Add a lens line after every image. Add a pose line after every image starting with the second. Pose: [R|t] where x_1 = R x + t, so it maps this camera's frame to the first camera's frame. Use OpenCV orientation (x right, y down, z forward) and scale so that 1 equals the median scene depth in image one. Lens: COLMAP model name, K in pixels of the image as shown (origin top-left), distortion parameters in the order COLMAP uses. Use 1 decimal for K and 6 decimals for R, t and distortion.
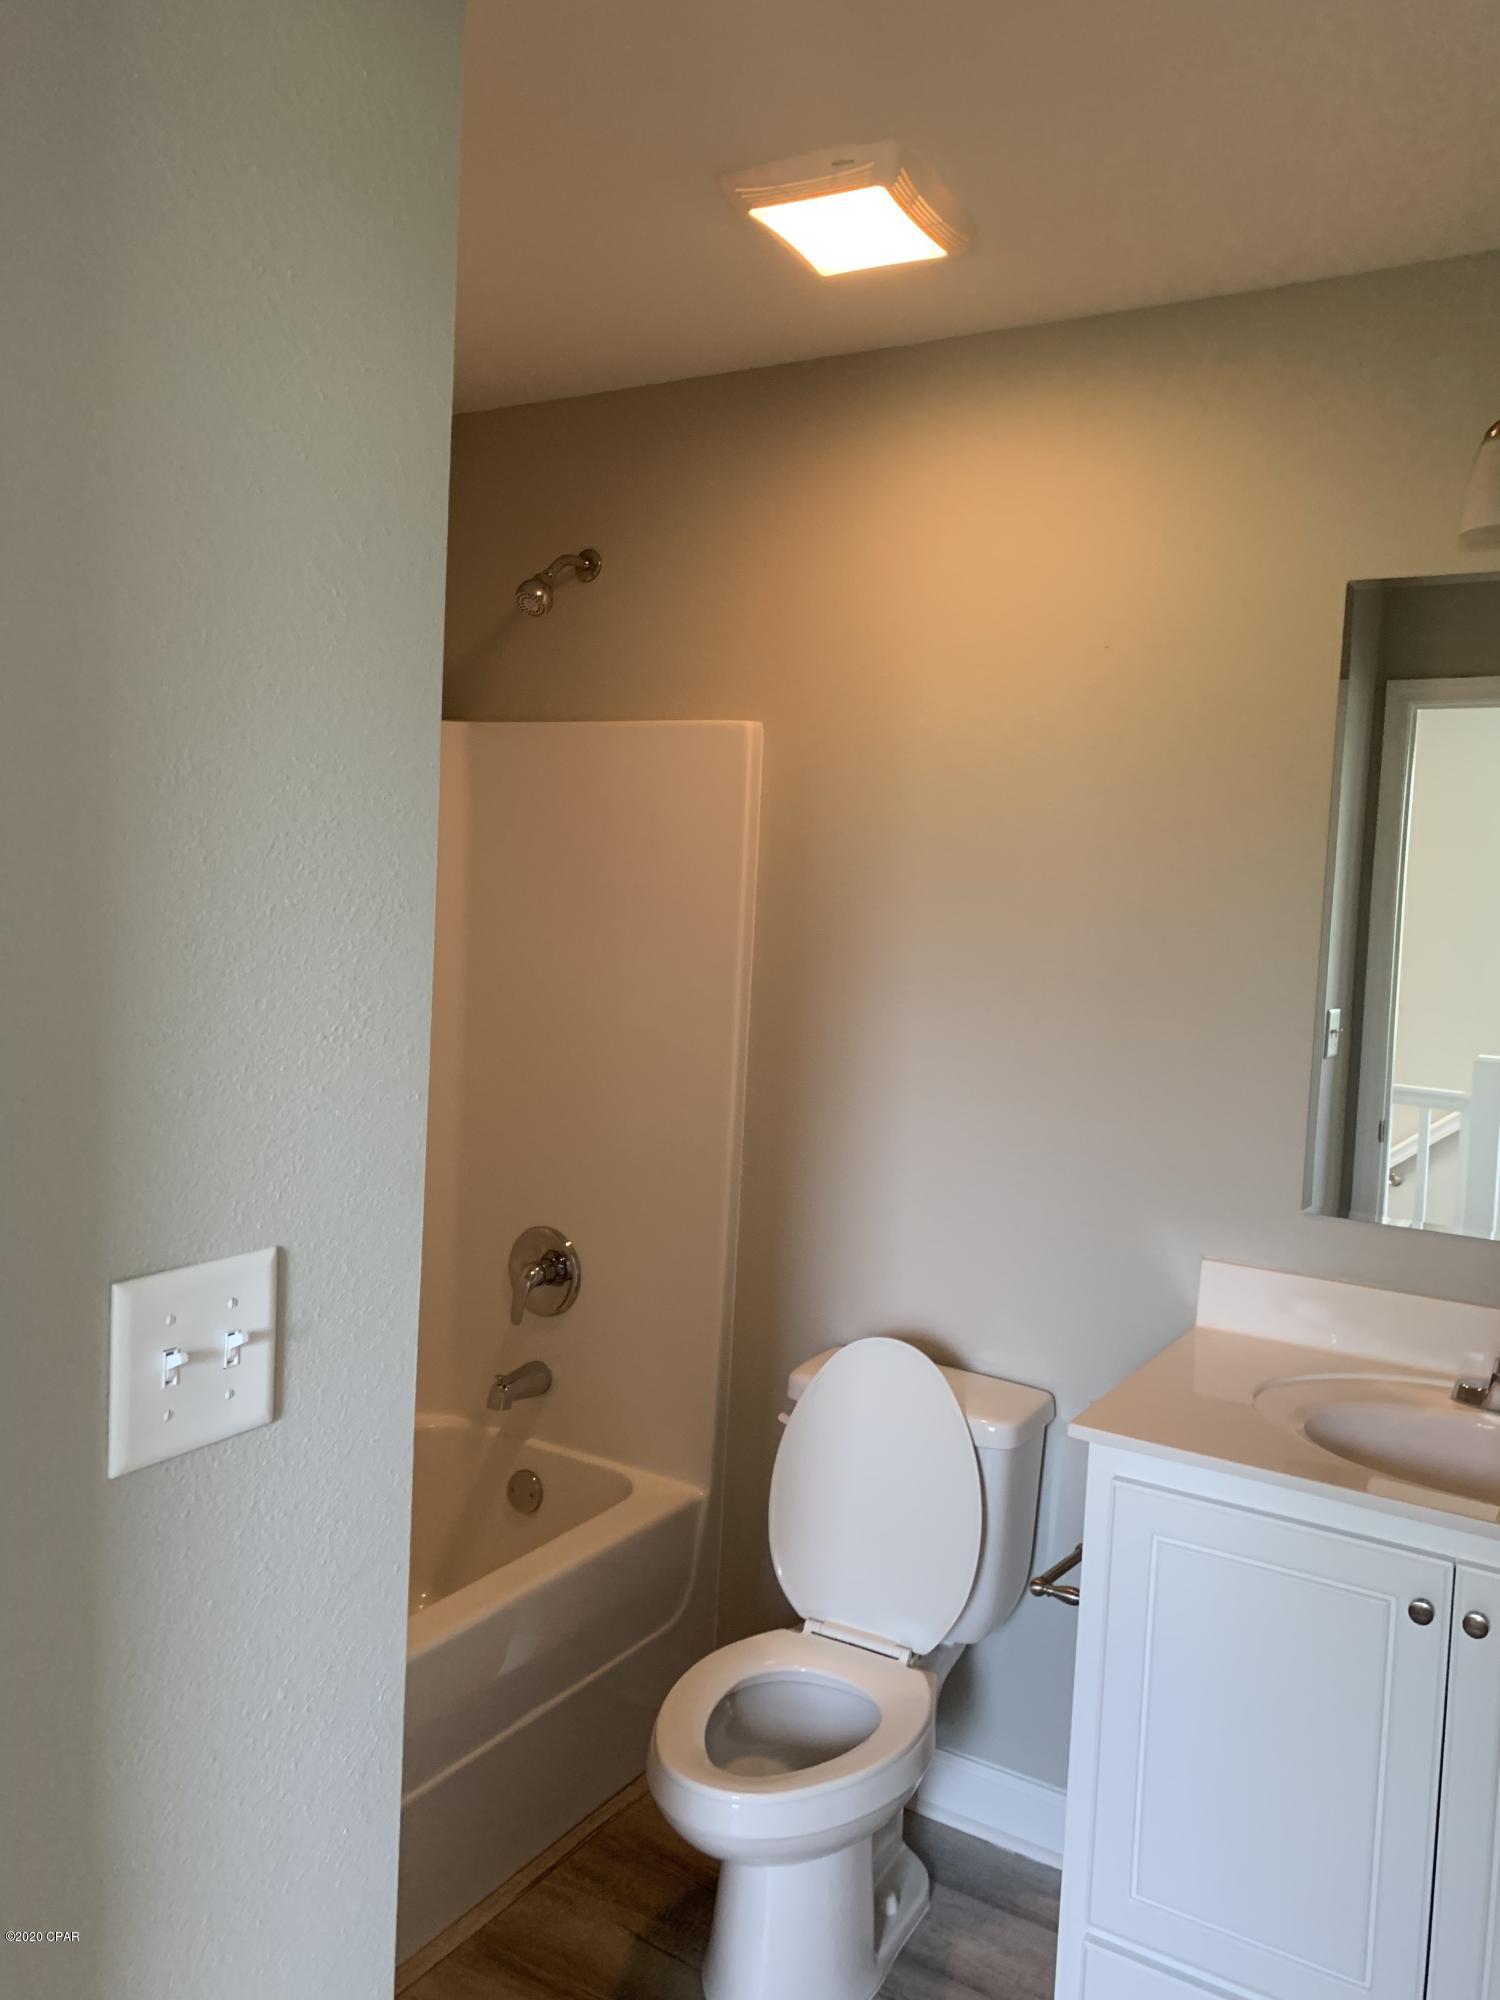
lens RADIAL K [[1535.8, 0, 749.7], [0, 1535.8, 1001.4], [0, 0, 1]] dist [0.008088, -0.002850]
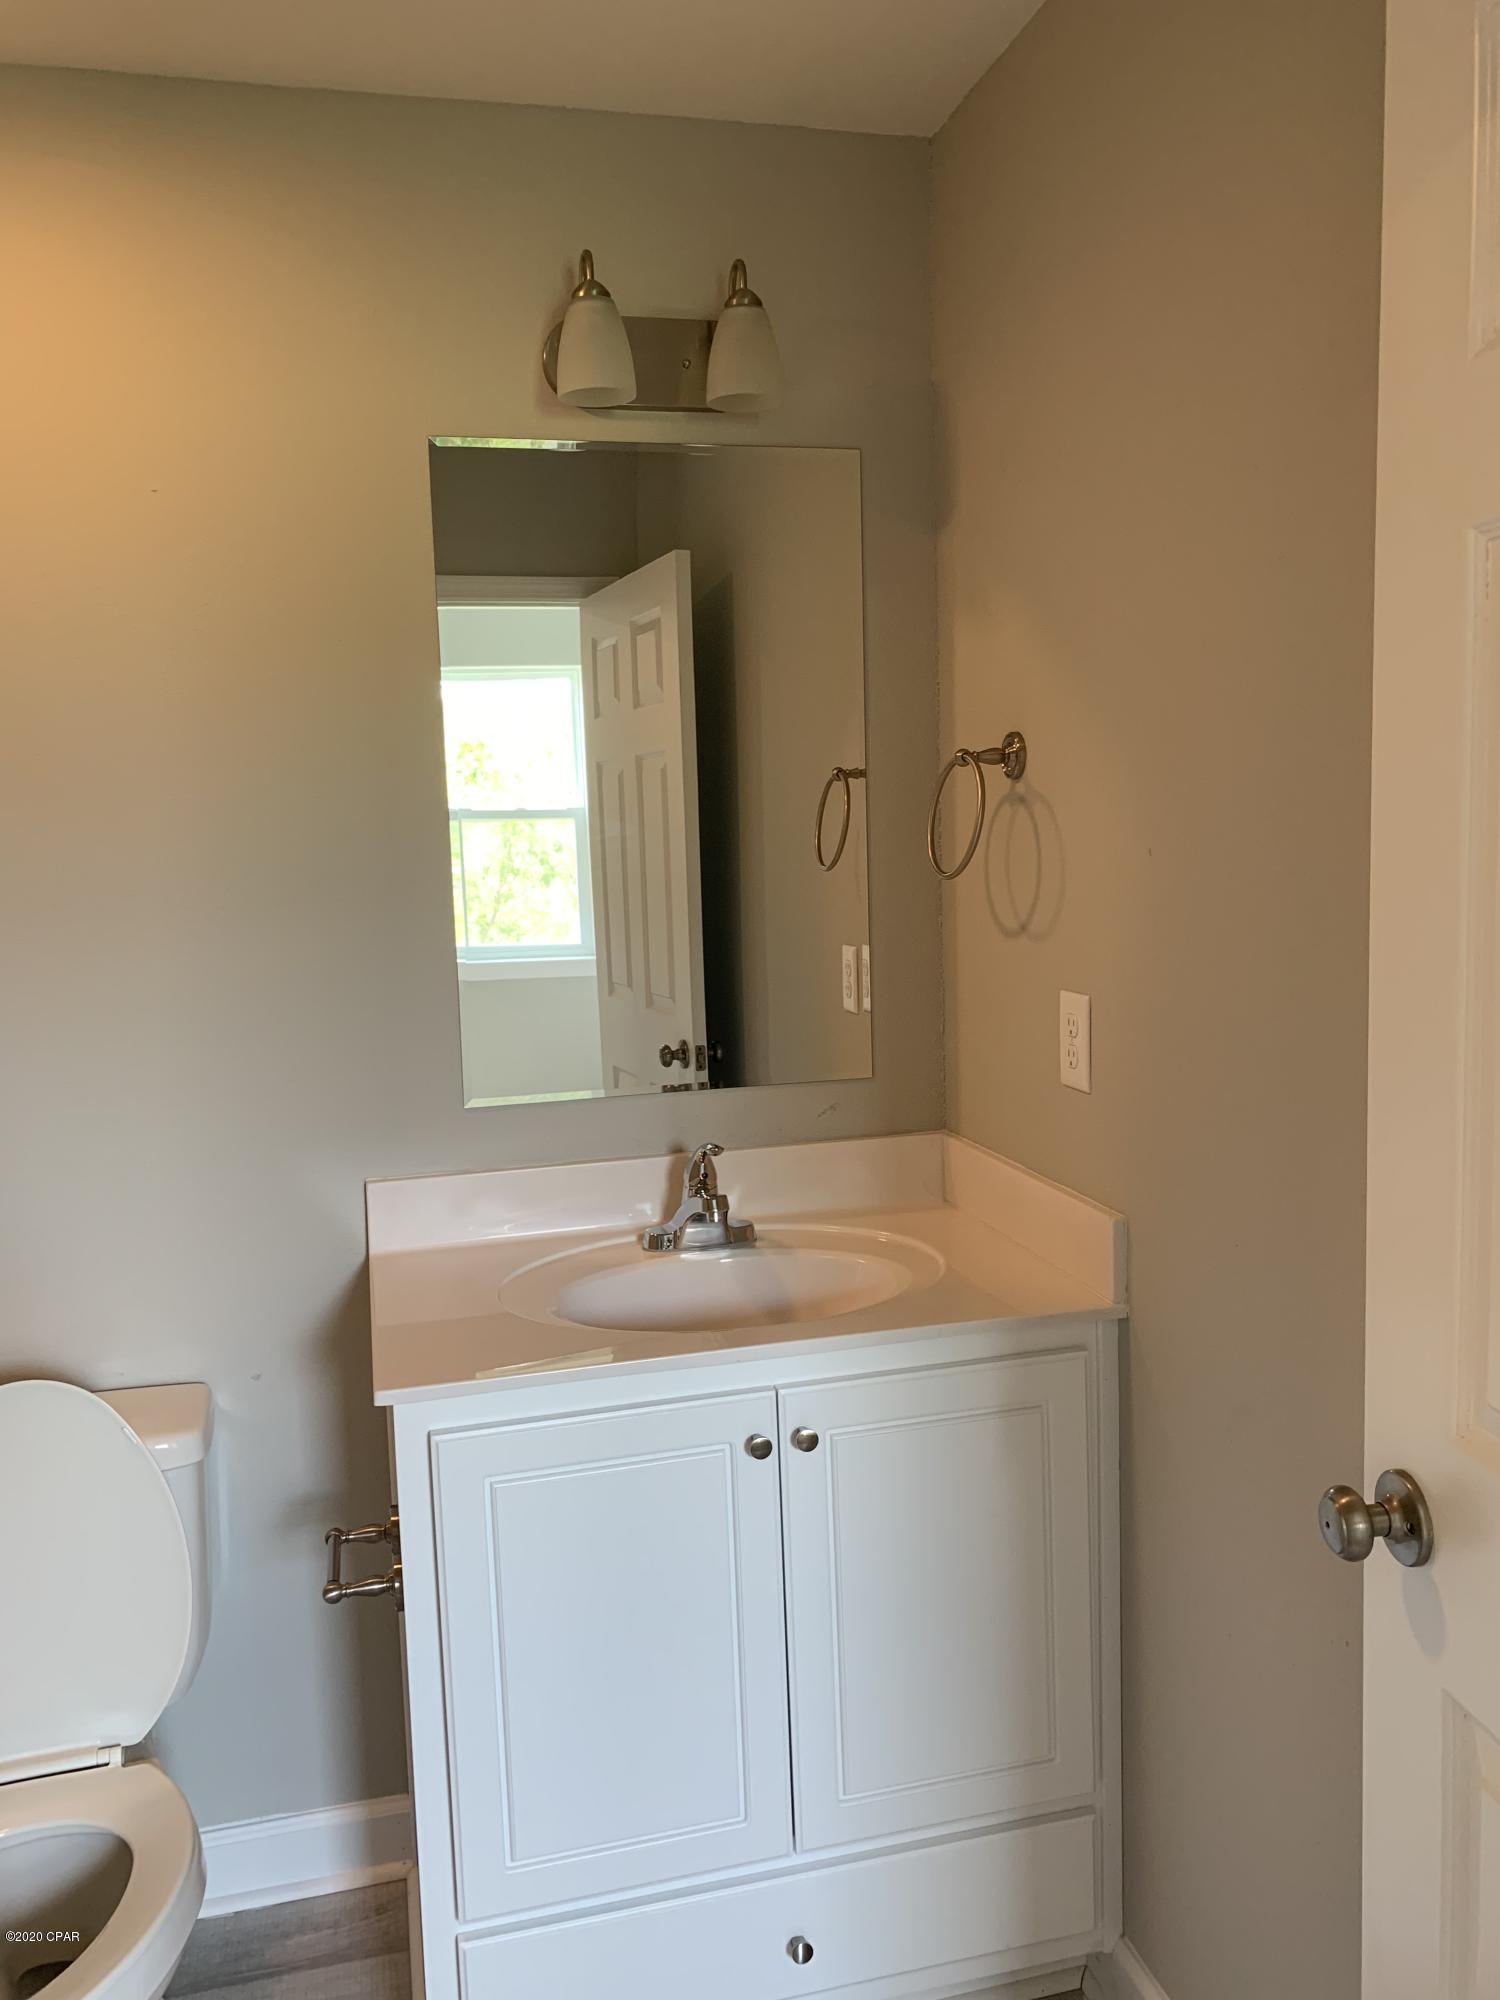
lens RADIAL K [[1535.8, 0, 748.6], [0, 1535.8, 992.9], [0, 0, 1]] dist [0.008088, -0.002850]
pose [[0.697200, -0.149369, 0.701142, -0.194601], [0.123917, 0.988440, 0.087354, 0.004888], [-0.706085, 0.025980, 0.707650, 0.215334]]
